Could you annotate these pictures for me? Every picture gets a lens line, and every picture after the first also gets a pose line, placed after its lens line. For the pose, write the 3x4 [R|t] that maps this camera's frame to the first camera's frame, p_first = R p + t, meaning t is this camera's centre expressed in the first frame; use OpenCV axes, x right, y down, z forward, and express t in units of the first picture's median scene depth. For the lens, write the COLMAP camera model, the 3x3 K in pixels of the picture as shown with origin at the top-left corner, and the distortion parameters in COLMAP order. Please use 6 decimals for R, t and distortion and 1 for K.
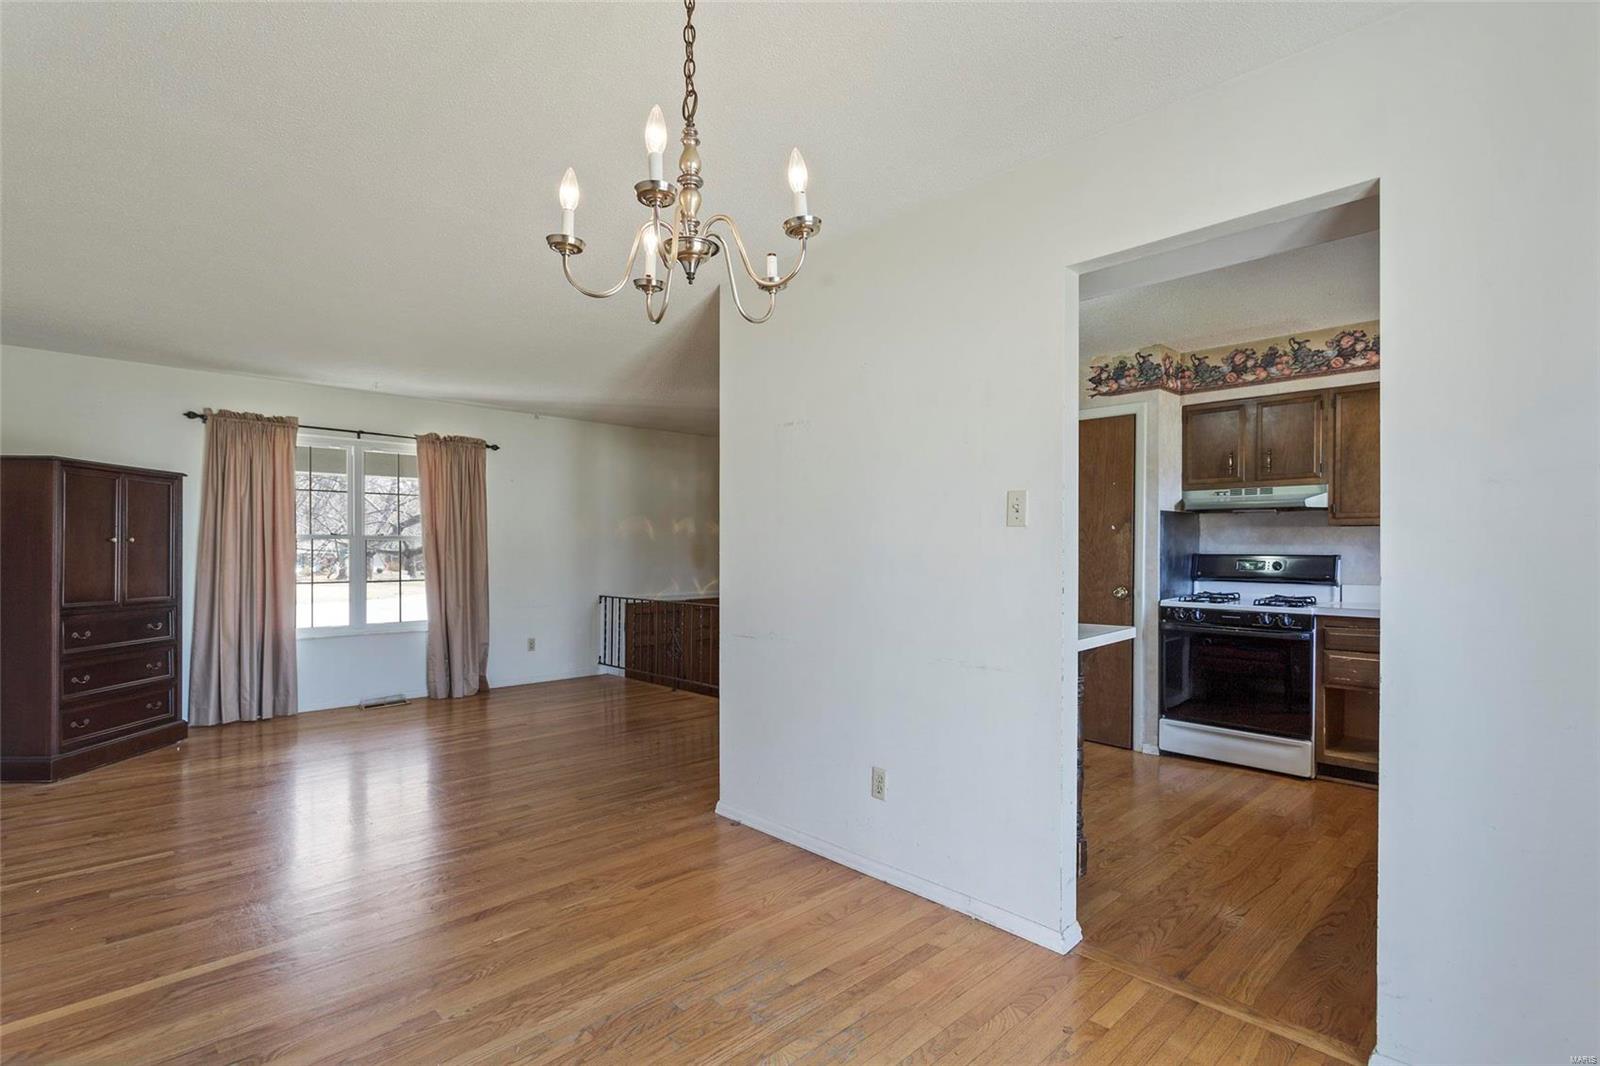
lens RADIAL K [[760.6, 0, 794.3], [0, 760.6, 557.8], [0, 0, 1]] dist [0.002803, 0.000296]
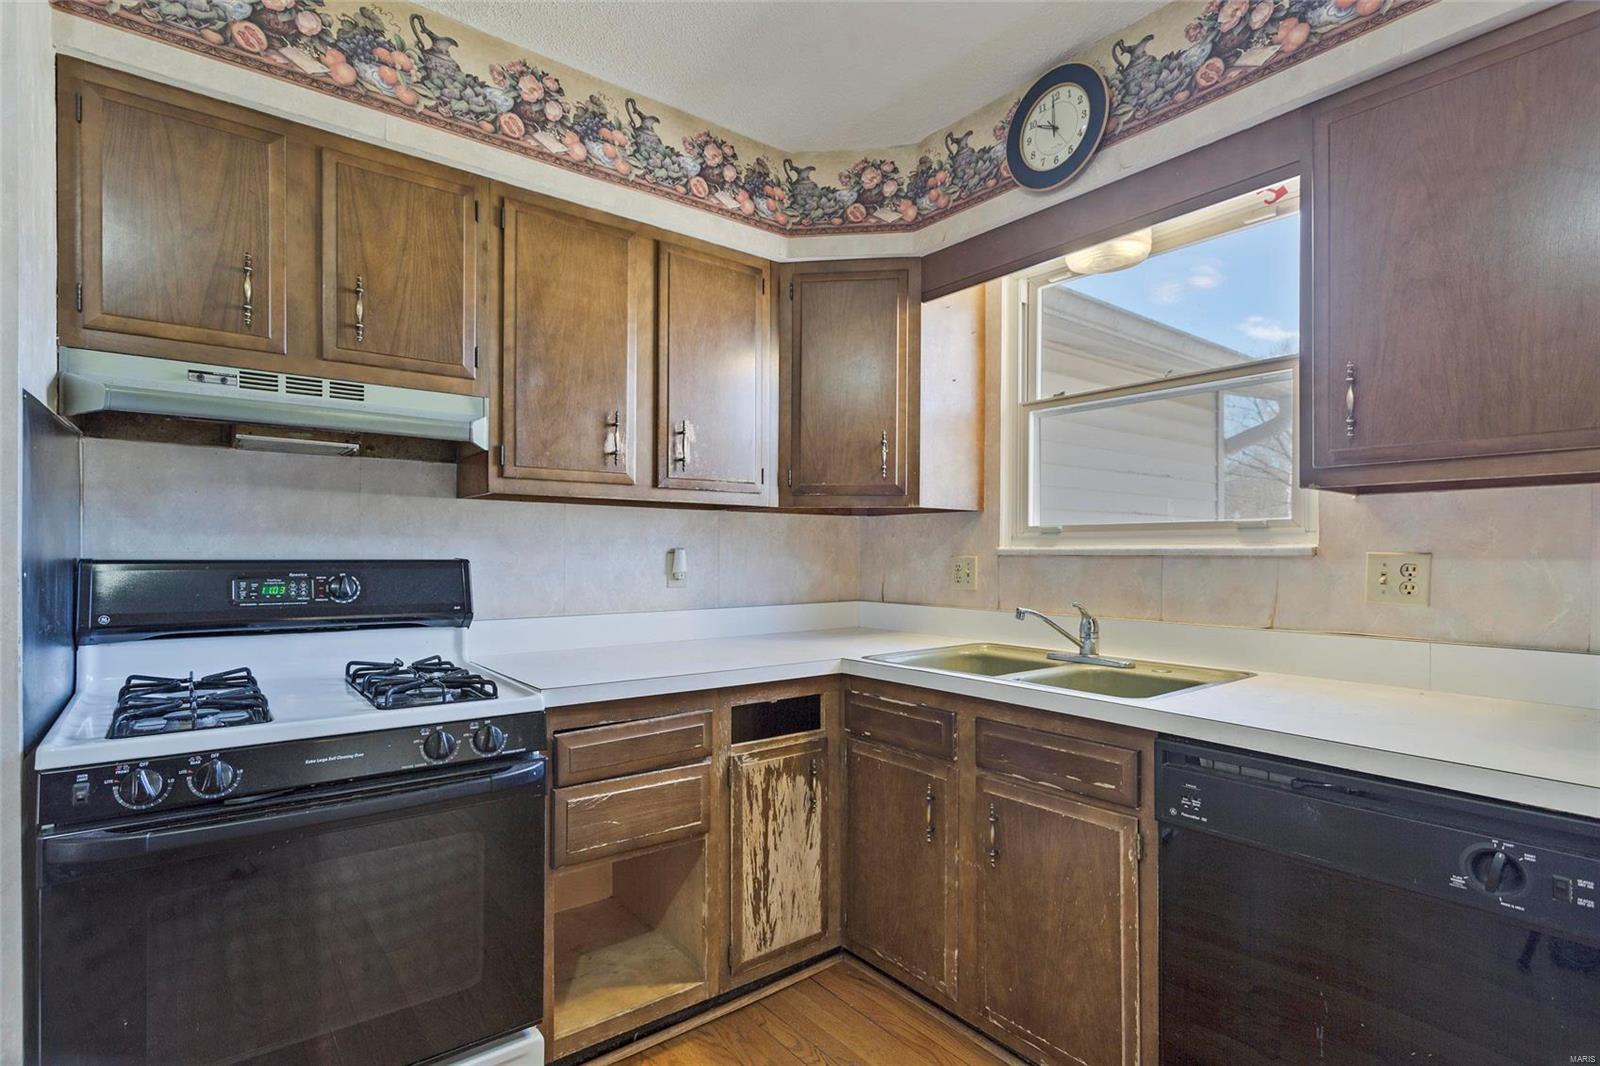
lens RADIAL K [[781.3, 0, 794.7], [0, 781.3, 552.2], [0, 0, 1]] dist [0.000280, -0.000909]
pose [[0.104802, -0.003282, 0.994488, 0.261140], [0.008481, 0.999961, 0.002406, -0.007149], [-0.994457, 0.008182, 0.104826, 0.746084]]
